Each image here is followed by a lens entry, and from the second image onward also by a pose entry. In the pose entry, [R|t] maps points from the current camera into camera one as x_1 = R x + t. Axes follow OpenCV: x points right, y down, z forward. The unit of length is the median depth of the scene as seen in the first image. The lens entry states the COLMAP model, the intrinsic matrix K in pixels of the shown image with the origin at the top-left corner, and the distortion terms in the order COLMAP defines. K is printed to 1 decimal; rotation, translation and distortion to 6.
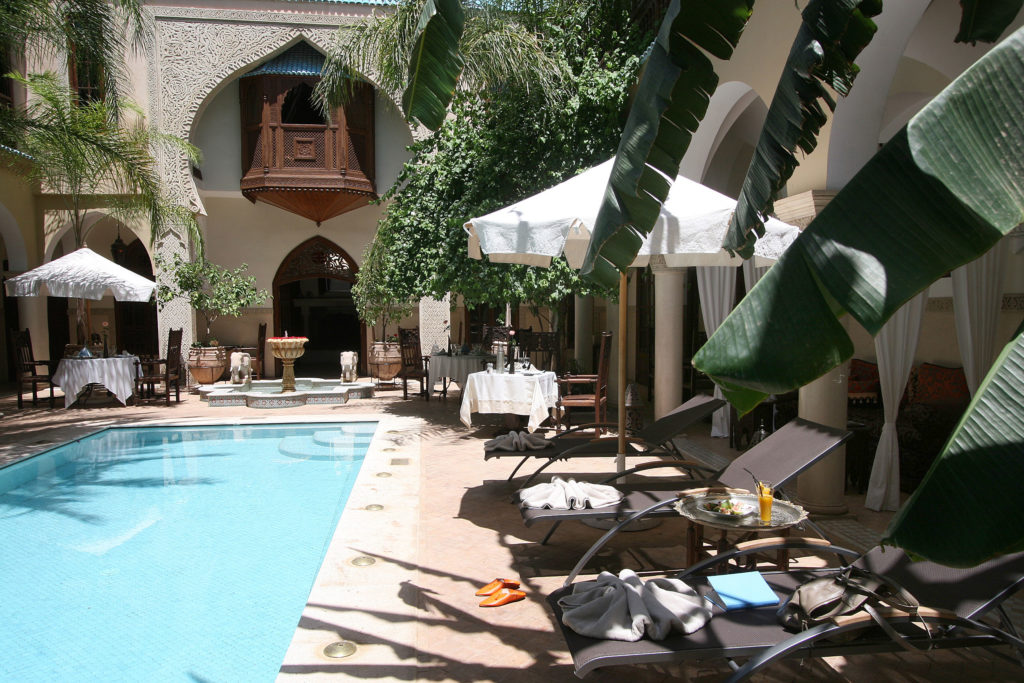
lens RADIAL K [[731.9, 0, 512.0], [0, 731.9, 341.5], [0, 0, 1]] dist [0.005003, 0.004106]
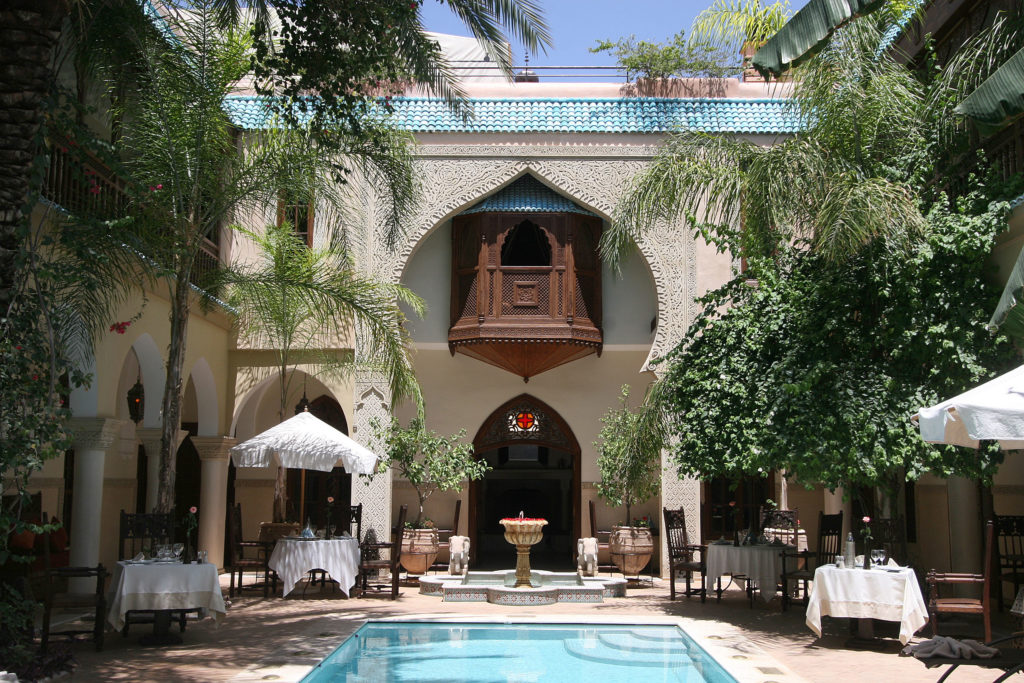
lens RADIAL K [[993.3, 0, 512.0], [0, 993.3, 341.5], [0, 0, 1]] dist [0.009383, 0.023062]
pose [[0.989260, -0.008327, -0.145928, -0.159442], [-0.018471, 0.983250, -0.181321, 0.001356], [0.144993, 0.182069, 0.972537, -0.141416]]
